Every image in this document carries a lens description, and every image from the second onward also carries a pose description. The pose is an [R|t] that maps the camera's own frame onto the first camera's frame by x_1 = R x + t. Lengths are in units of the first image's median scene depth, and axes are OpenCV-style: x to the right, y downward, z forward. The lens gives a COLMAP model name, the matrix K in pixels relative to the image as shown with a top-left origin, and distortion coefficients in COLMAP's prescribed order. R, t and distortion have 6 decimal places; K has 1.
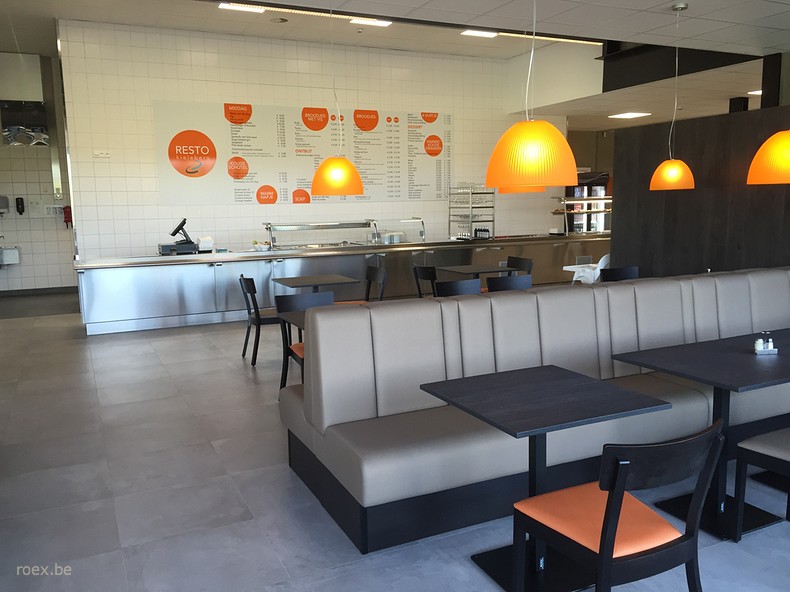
lens RADIAL K [[671.4, 0, 396.0], [0, 671.4, 290.4], [0, 0, 1]] dist [0.098123, -0.127411]
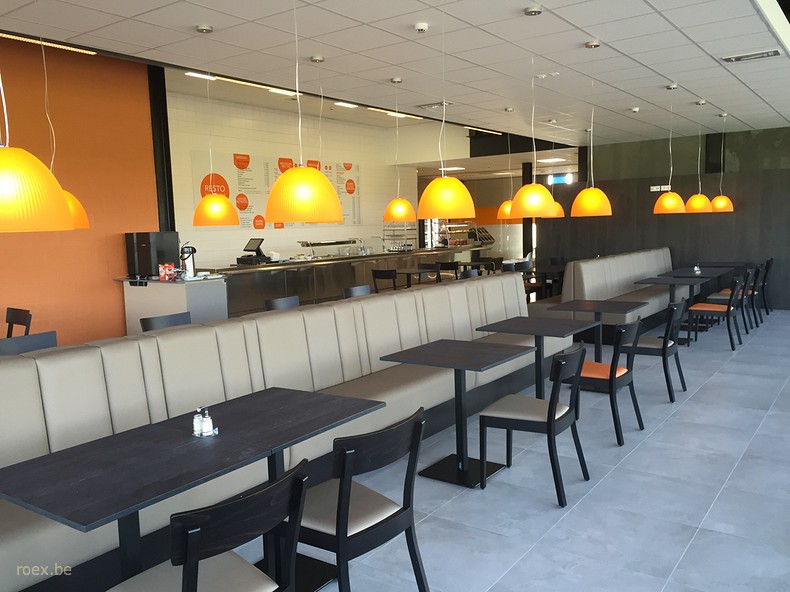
lens RADIAL K [[671.4, 0, 396.0], [0, 671.4, 290.4], [0, 0, 1]] dist [0.098123, -0.127411]
pose [[0.876436, -0.056714, 0.478168, -0.585832], [0.079669, 0.996432, -0.027842, 0.047857], [-0.474883, 0.062497, 0.877827, -0.269904]]
